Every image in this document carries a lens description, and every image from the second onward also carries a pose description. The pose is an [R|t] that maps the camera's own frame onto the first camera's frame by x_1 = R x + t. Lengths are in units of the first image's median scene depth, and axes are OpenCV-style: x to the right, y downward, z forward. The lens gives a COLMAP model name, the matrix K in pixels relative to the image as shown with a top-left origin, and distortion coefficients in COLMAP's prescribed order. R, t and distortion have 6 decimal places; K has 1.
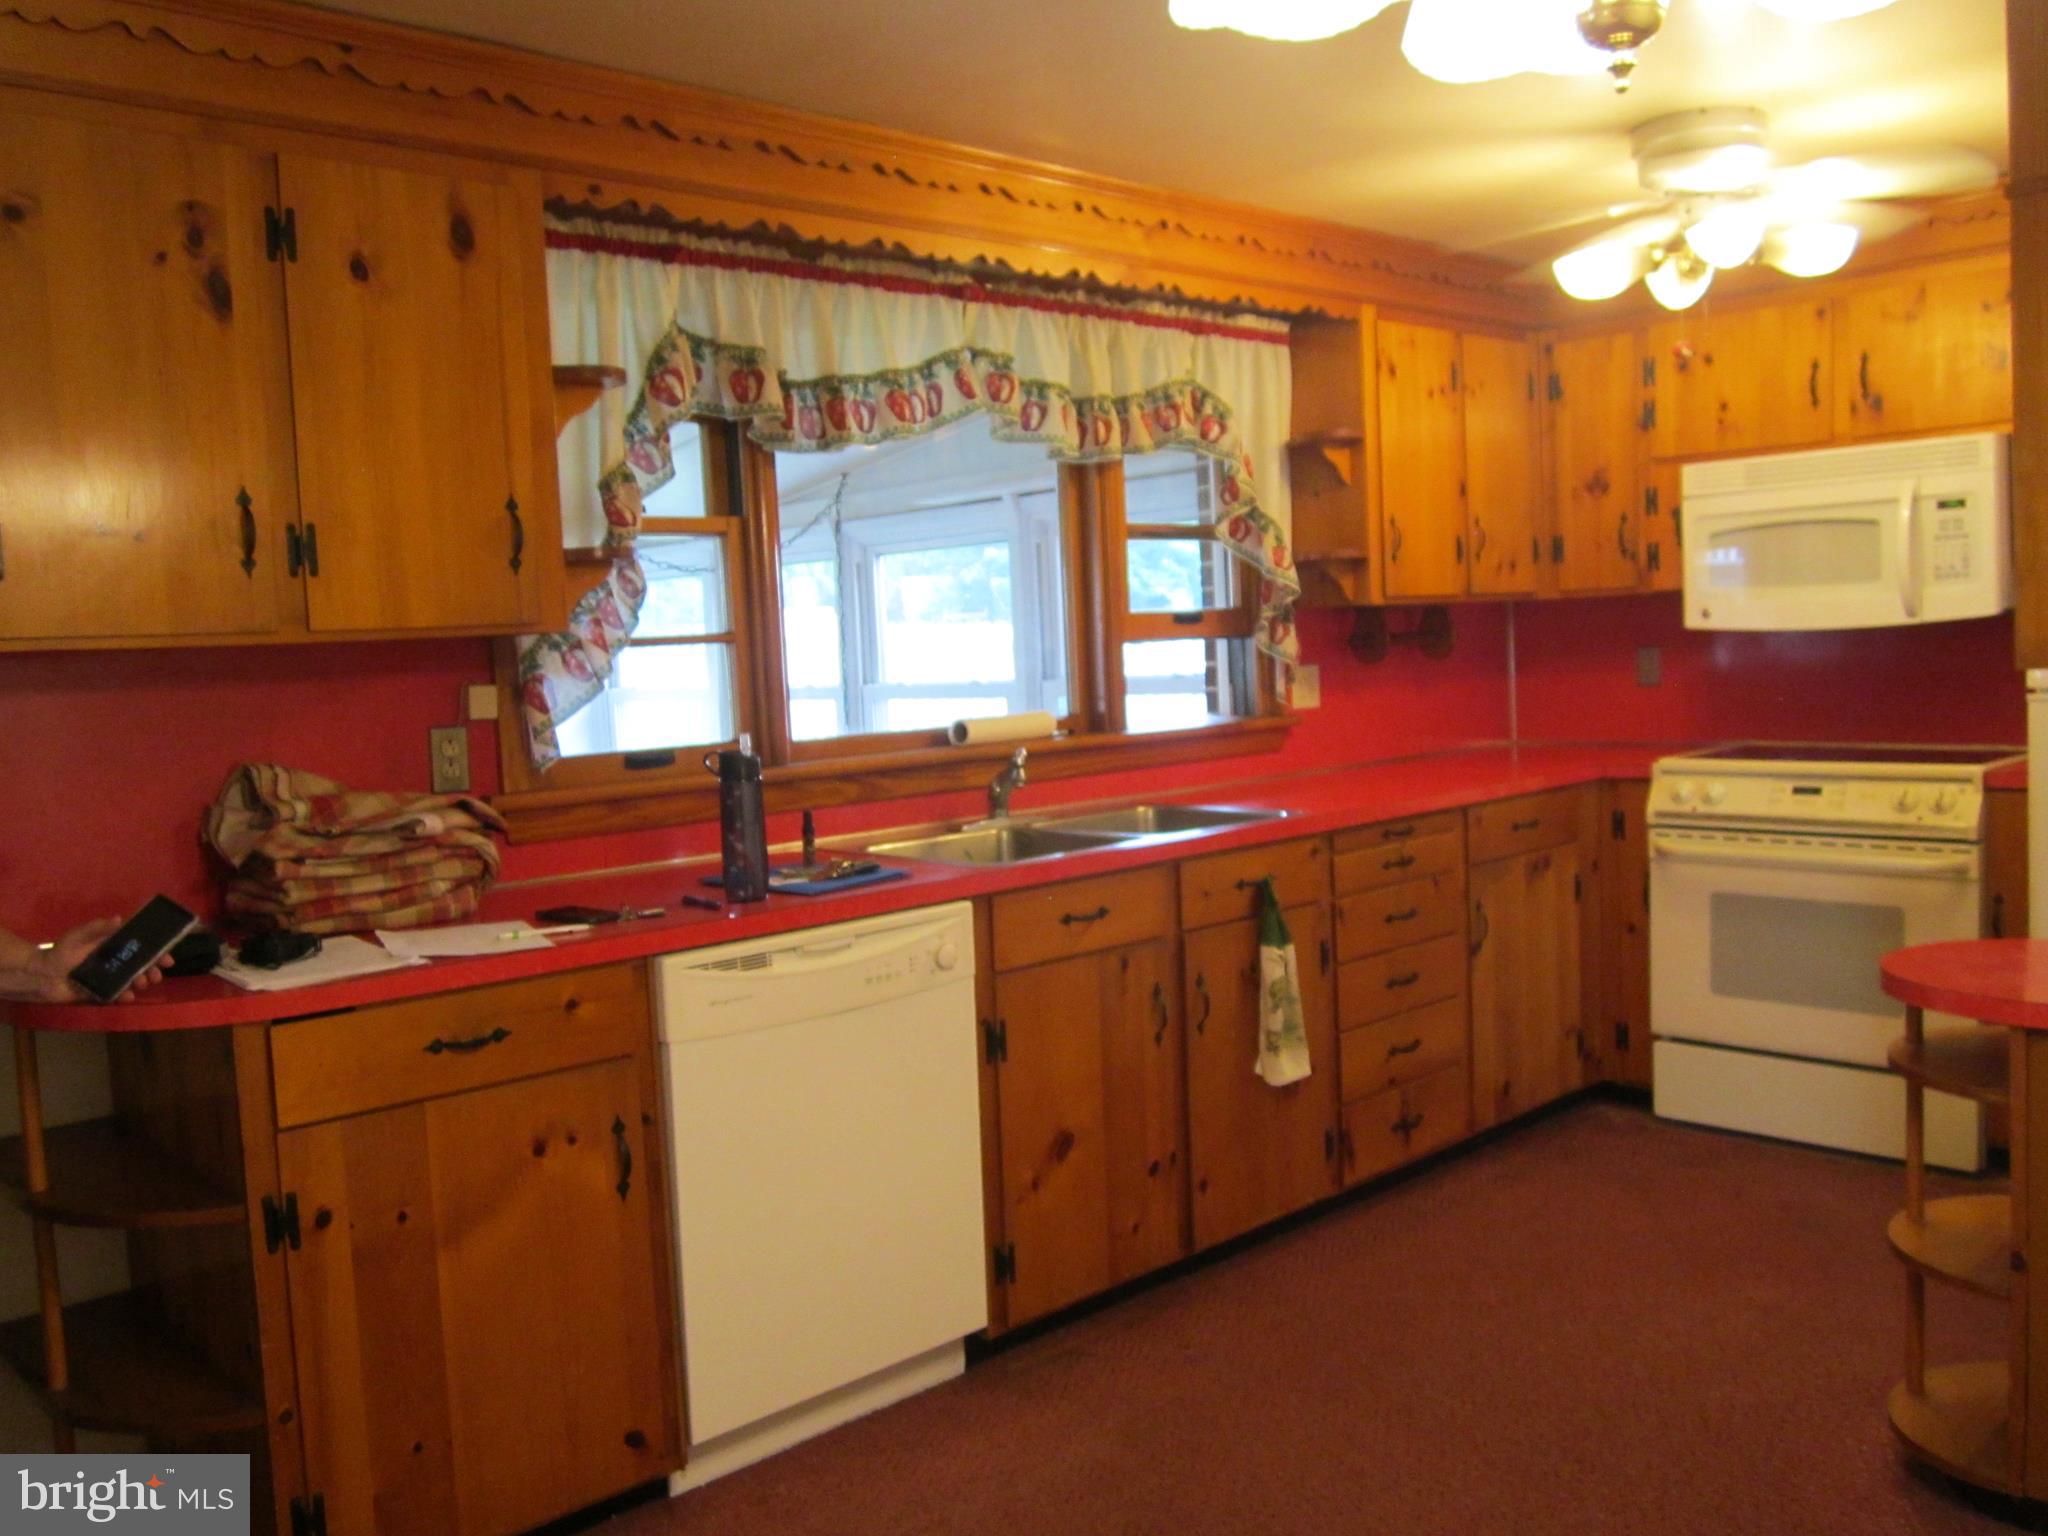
lens RADIAL K [[1693.2, 0, 1026.5], [0, 1693.2, 768.3], [0, 0, 1]] dist [-0.070218, 0.032023]
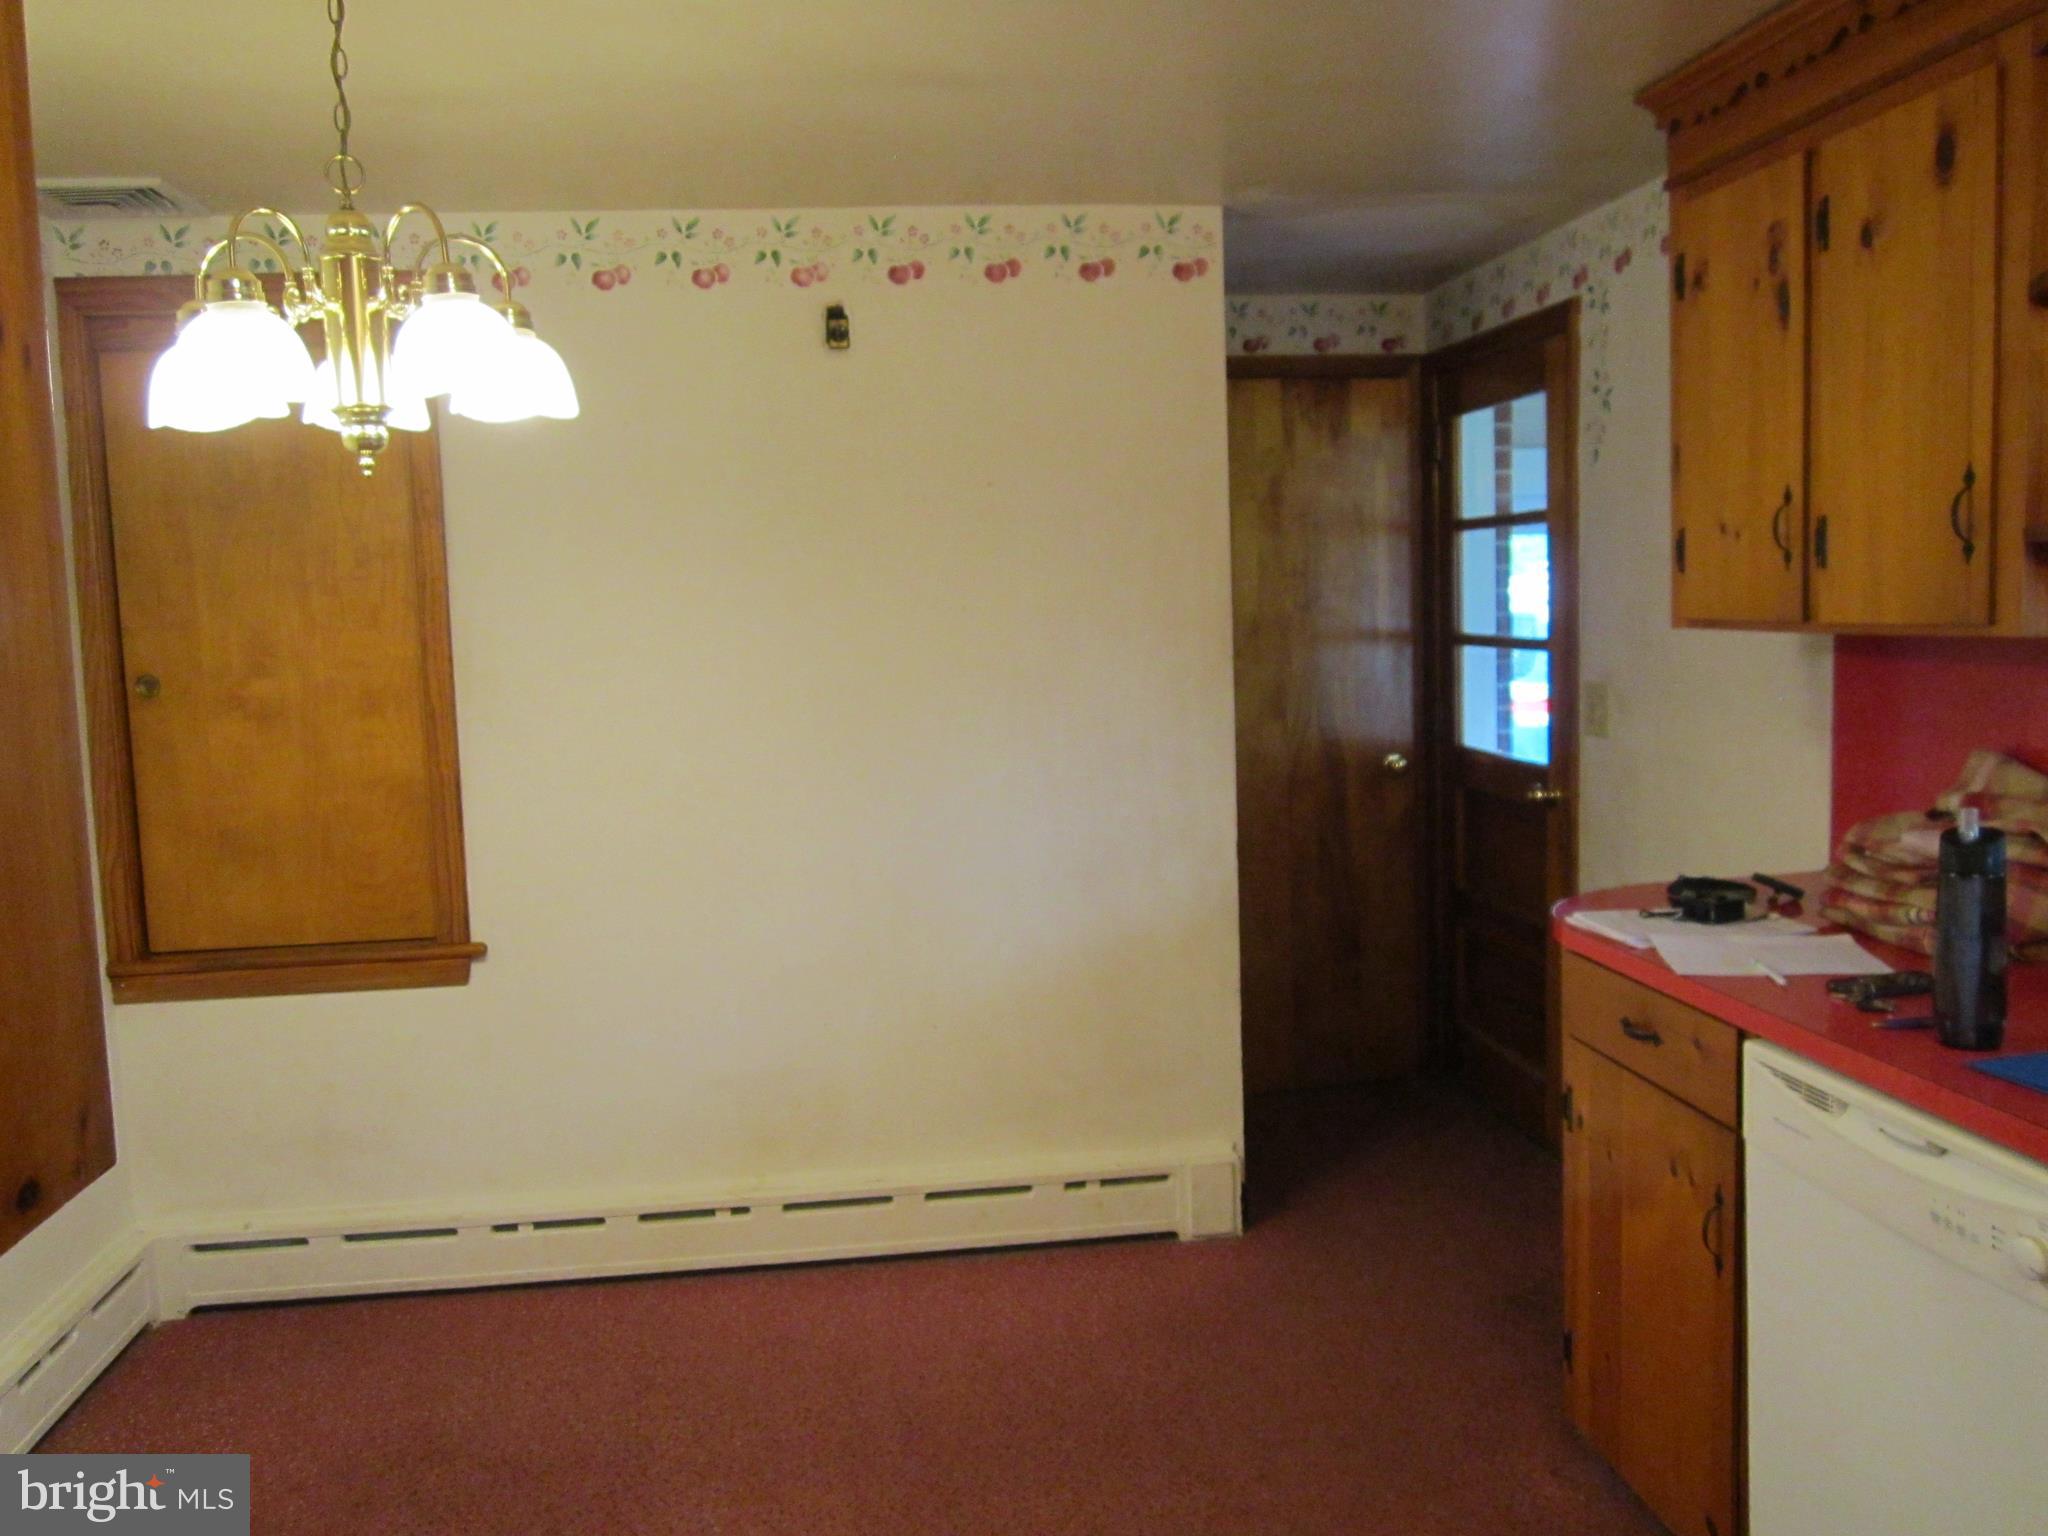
lens RADIAL K [[1693.2, 0, 1026.2], [0, 1693.2, 759.6], [0, 0, 1]] dist [-0.070218, 0.032023]
pose [[-0.588924, 0.140557, -0.795872, 0.392843], [0.002629, 0.985088, 0.172029, -0.103836], [0.808184, 0.099219, -0.580512, 0.715013]]
